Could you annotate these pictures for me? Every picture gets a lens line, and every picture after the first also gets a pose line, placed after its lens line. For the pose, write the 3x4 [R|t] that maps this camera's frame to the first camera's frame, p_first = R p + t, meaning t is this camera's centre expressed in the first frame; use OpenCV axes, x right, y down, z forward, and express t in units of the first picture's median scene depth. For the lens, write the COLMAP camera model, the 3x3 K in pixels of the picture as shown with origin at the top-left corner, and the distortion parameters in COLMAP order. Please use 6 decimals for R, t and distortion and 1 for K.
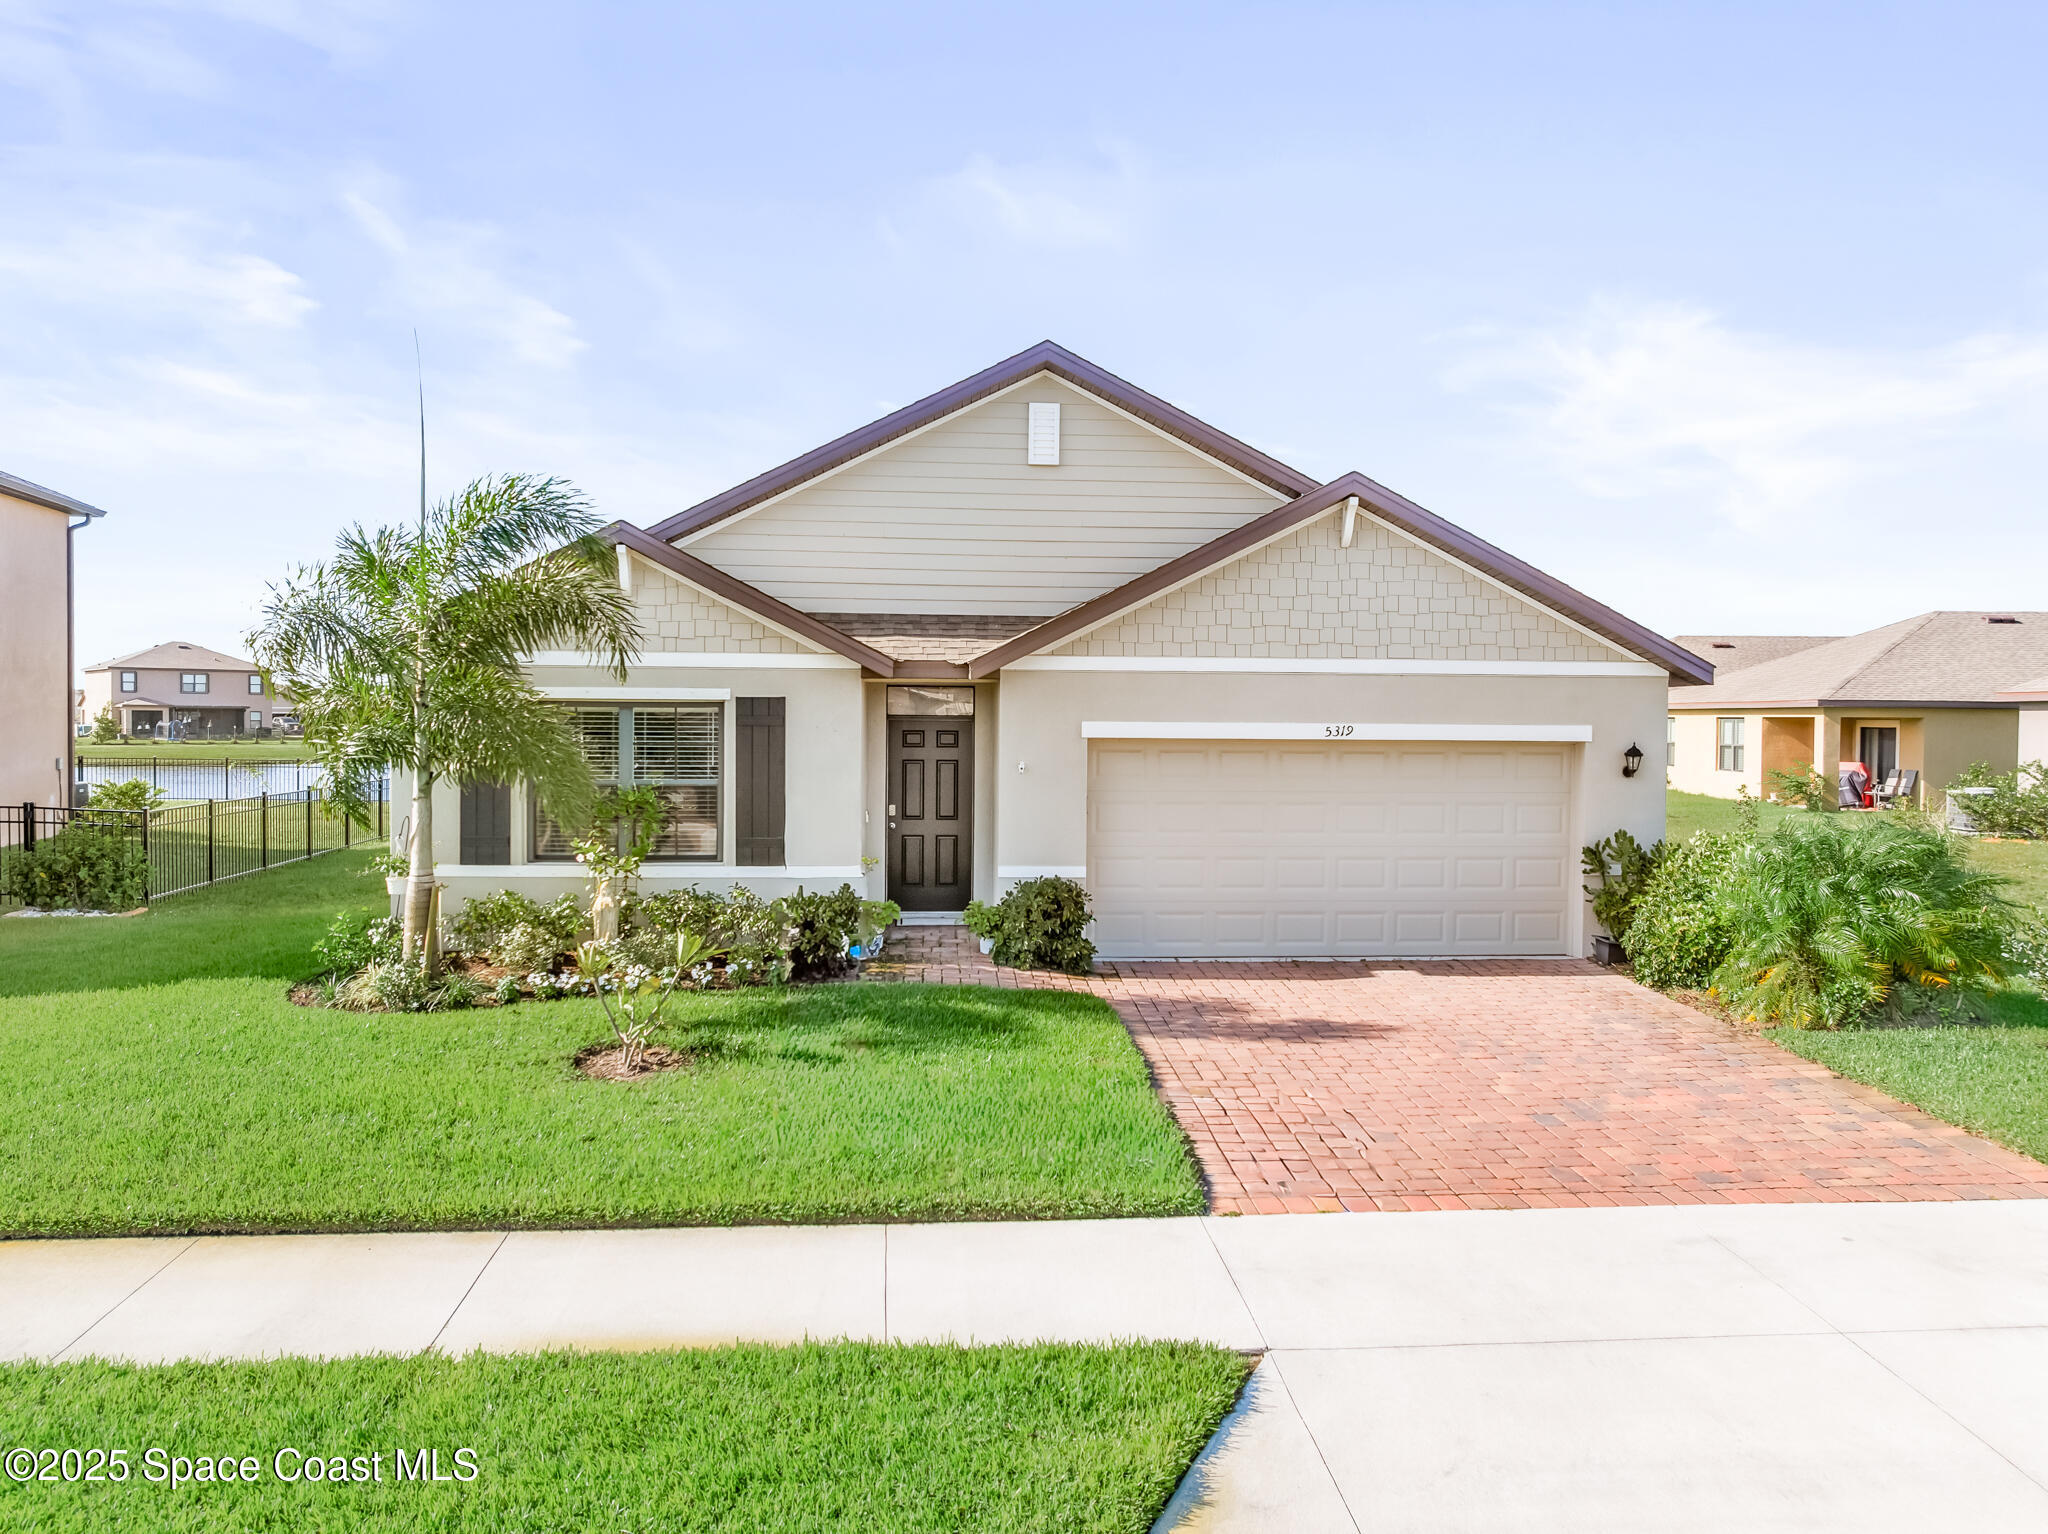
lens RADIAL K [[1441.4, 0, 1024.0], [0, 1441.4, 767.0], [0, 0, 1]] dist [-0.033574, -0.002355]
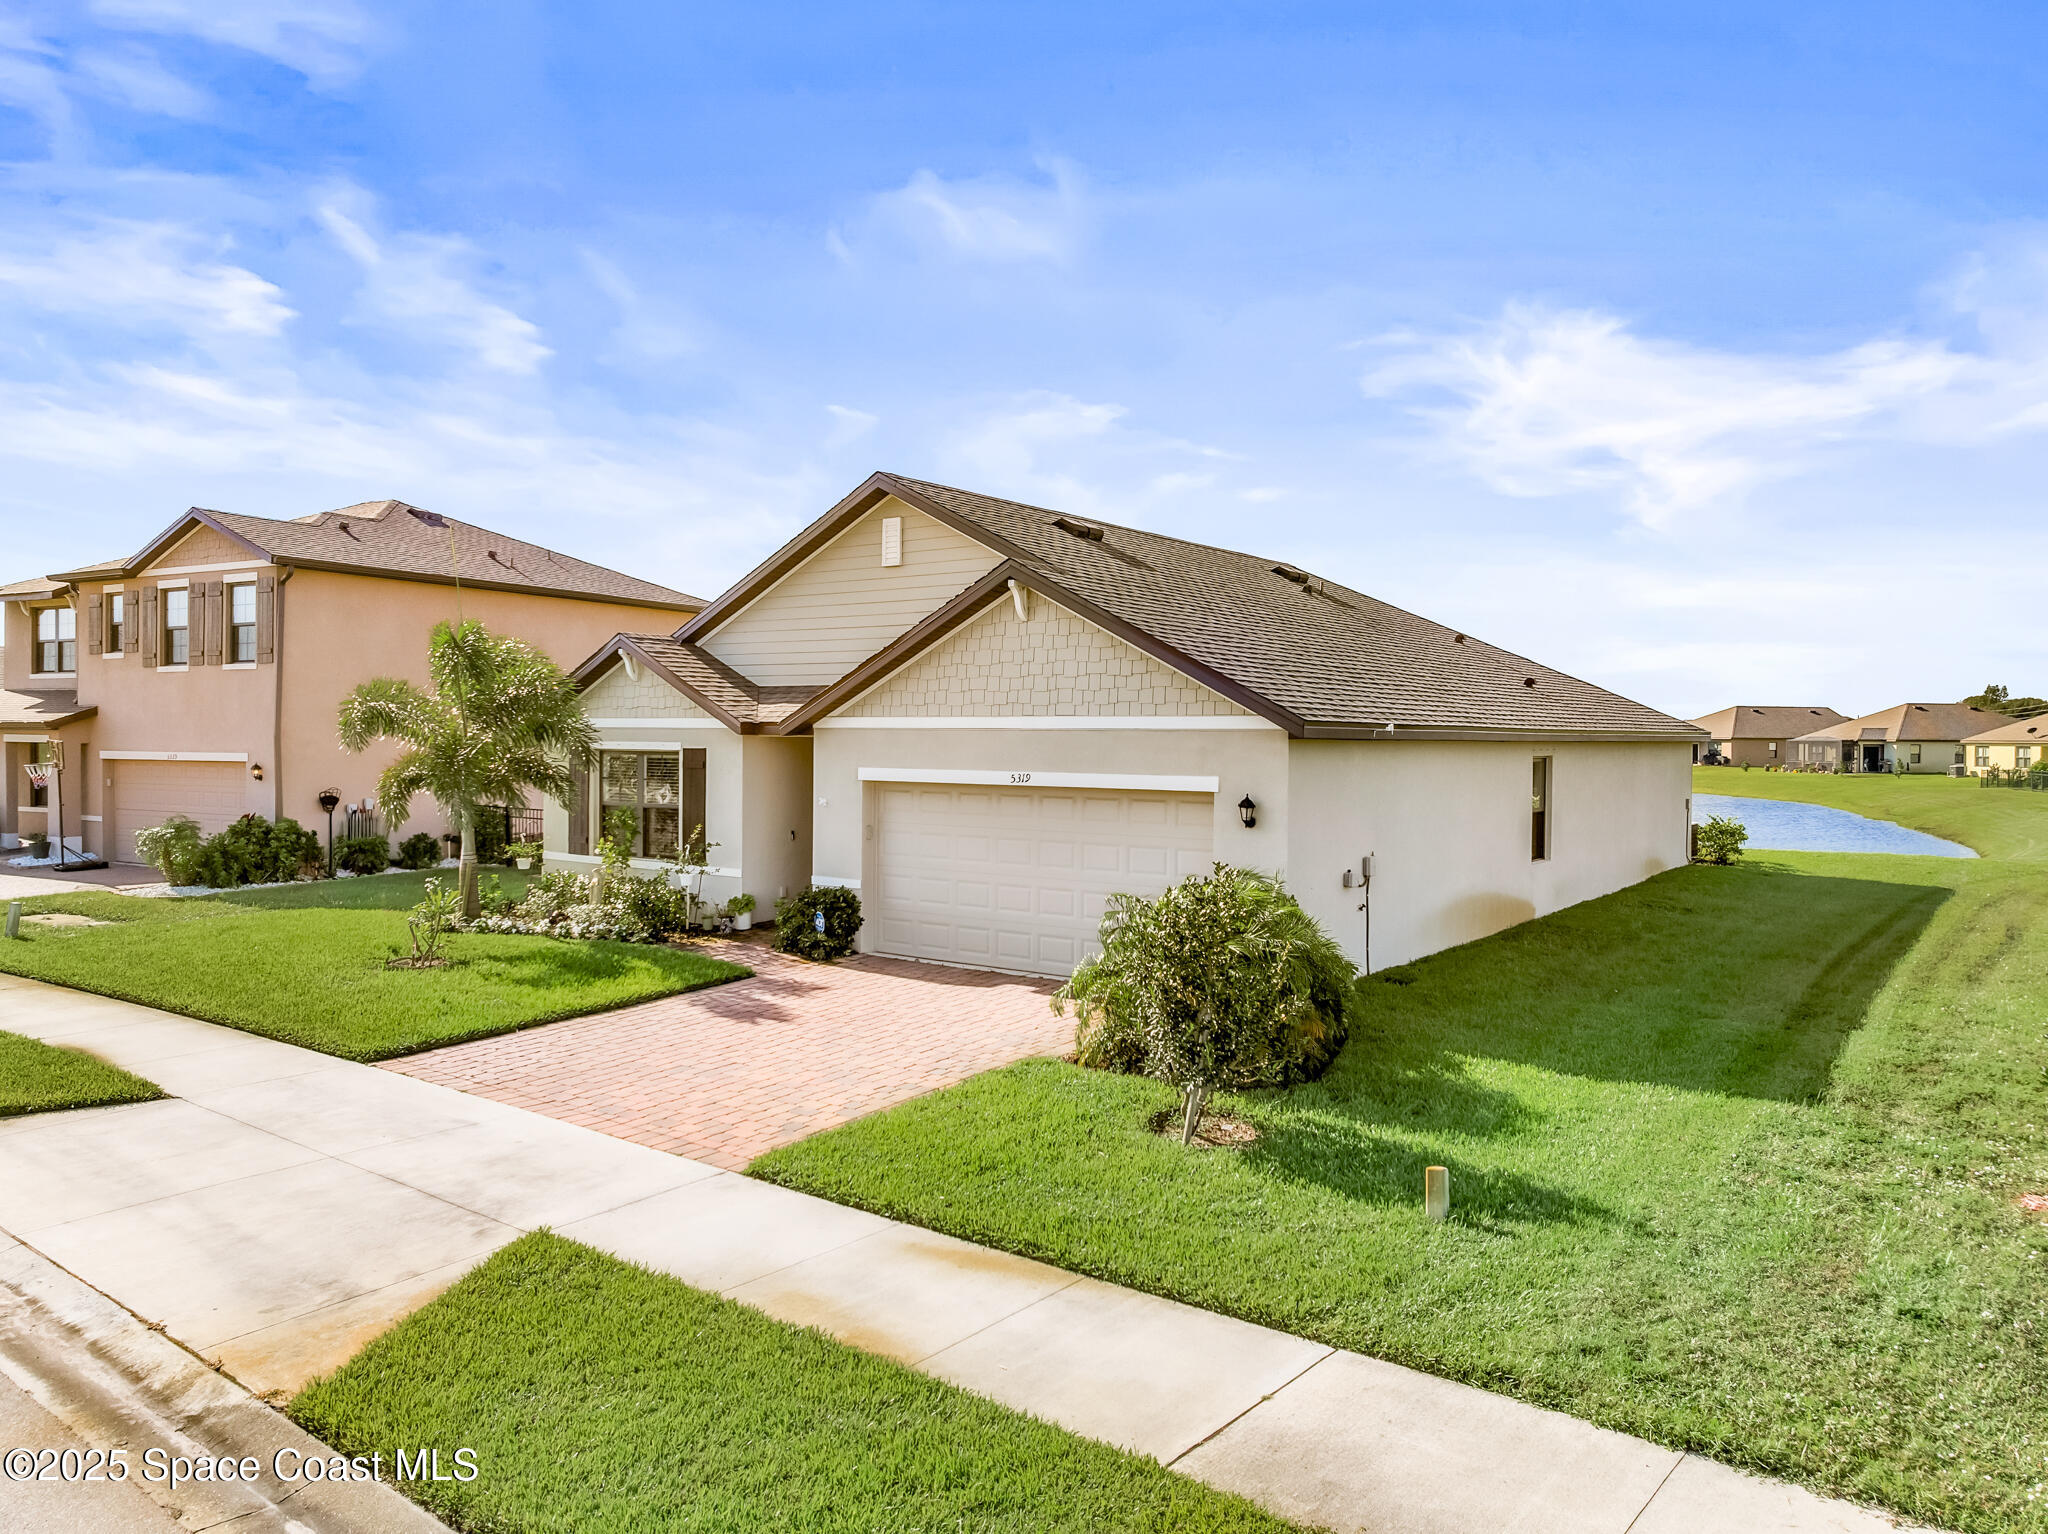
lens RADIAL K [[1441.4, 0, 1024.0], [0, 1441.4, 767.0], [0, 0, 1]] dist [-0.033574, -0.002355]
pose [[0.764777, 0.011655, -0.644190, 1.003866], [-0.025304, 0.999608, -0.011955, -0.020733], [0.643798, 0.025444, 0.764772, 0.108010]]
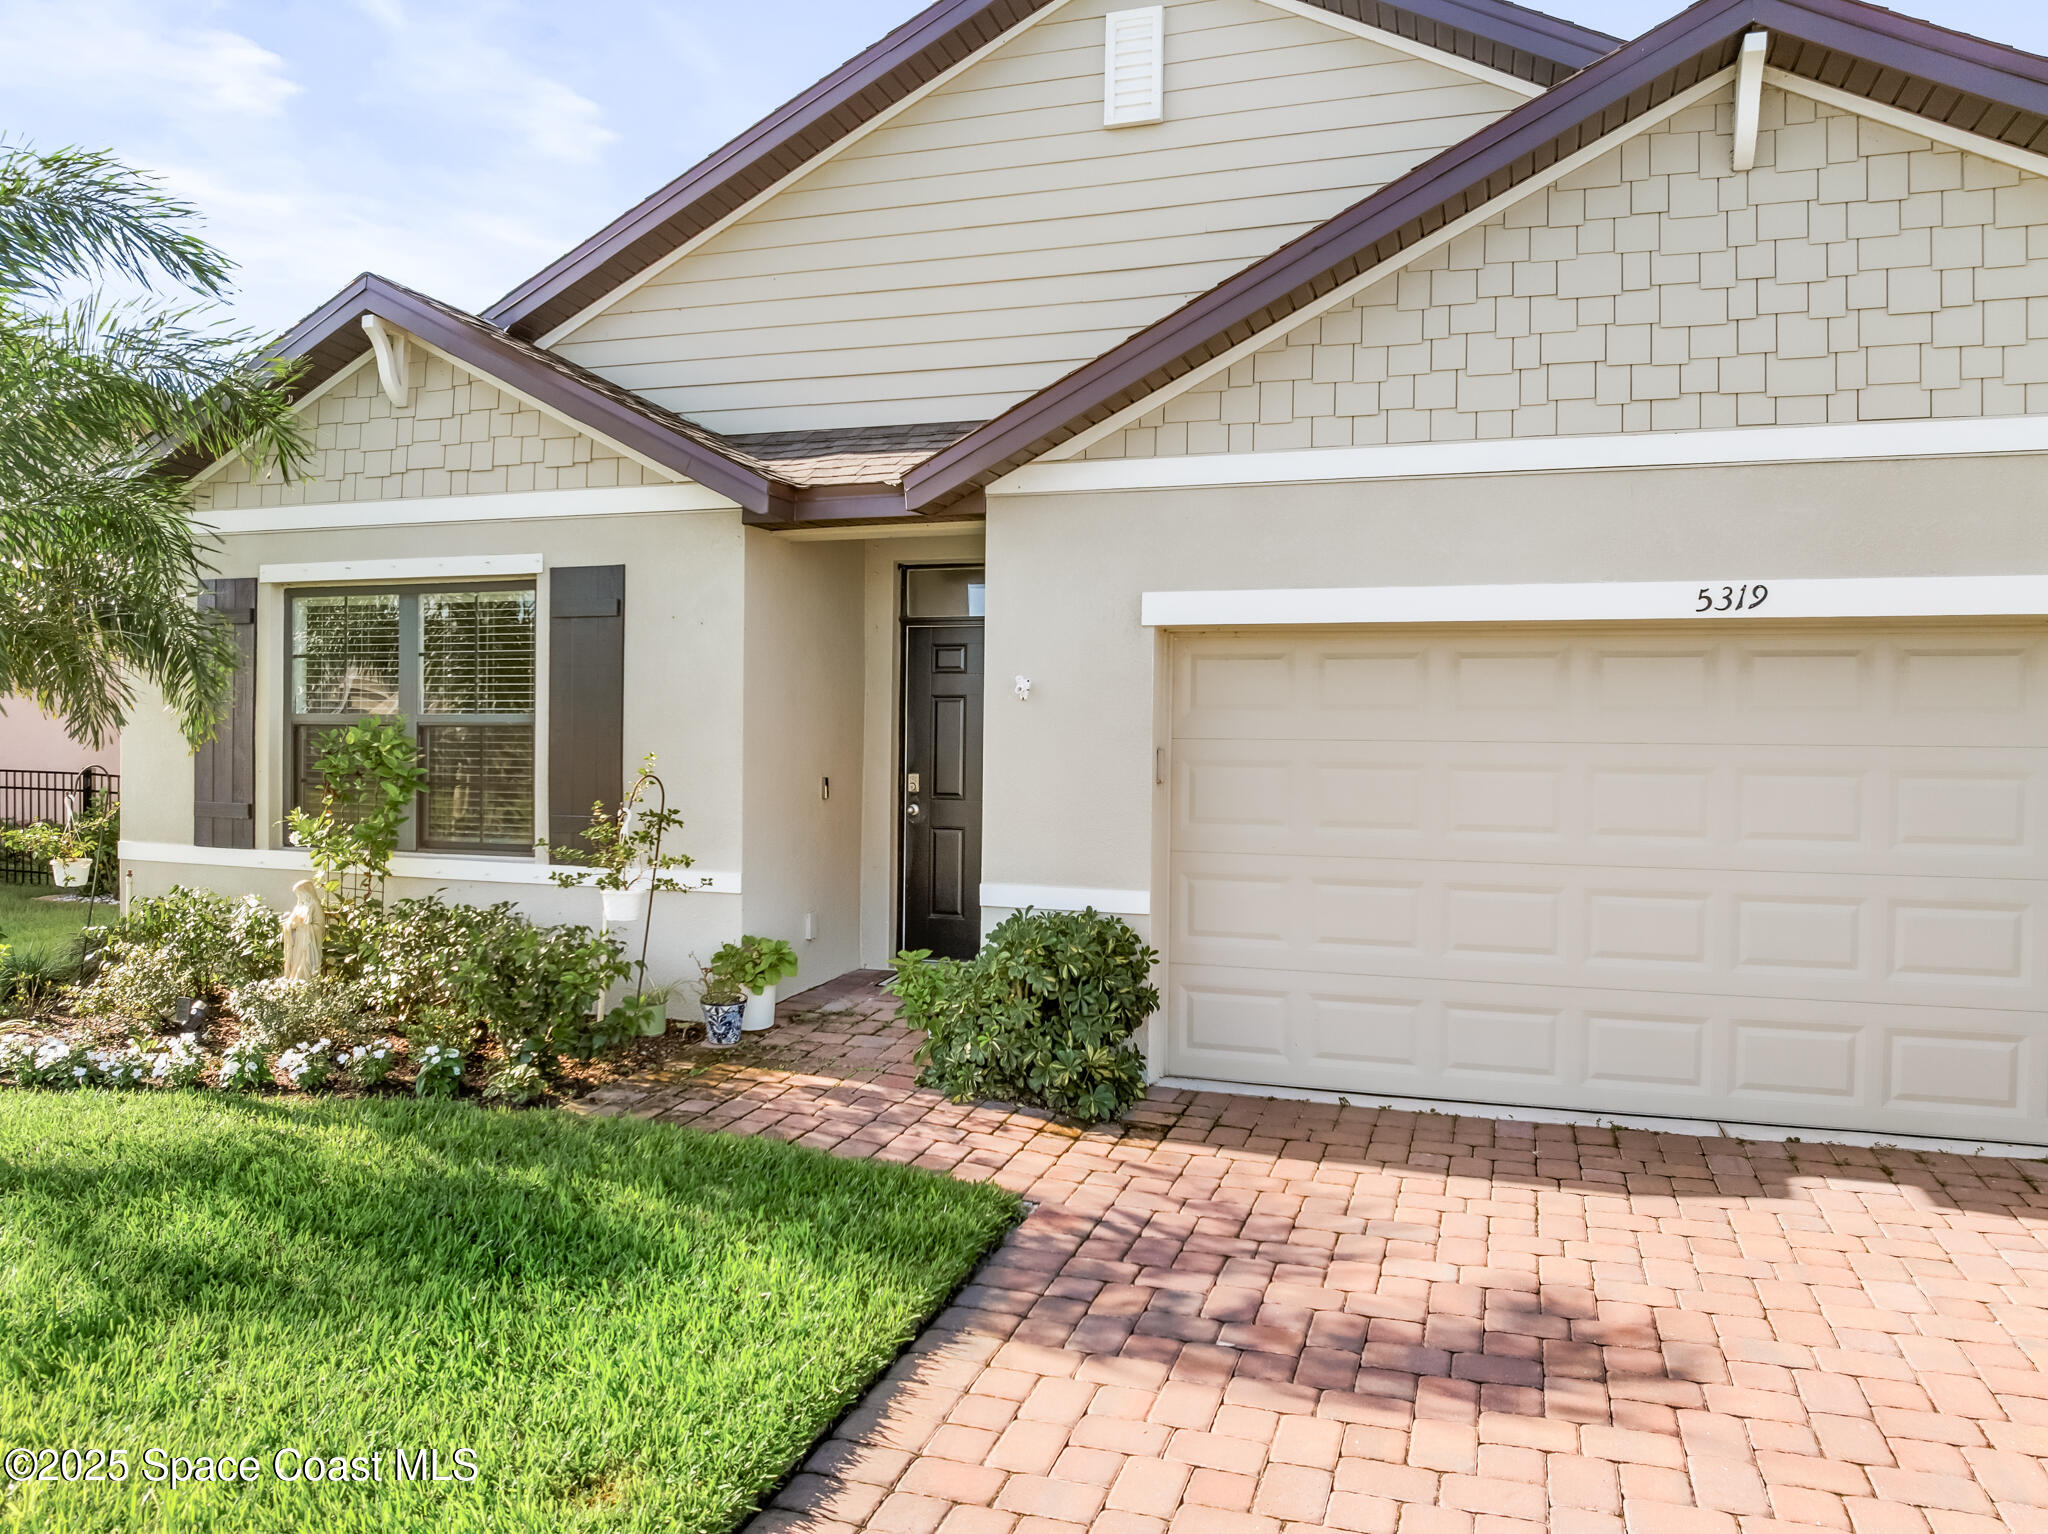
lens RADIAL K [[1442.2, 0, 1024.0], [0, 1442.2, 767.0], [0, 0, 1]] dist [-0.060742, 0.030622]
pose [[0.925953, 0.010090, -0.377504, 0.189858], [-0.017067, 0.999740, -0.015141, 0.036073], [0.377253, 0.020463, 0.925884, 0.546364]]
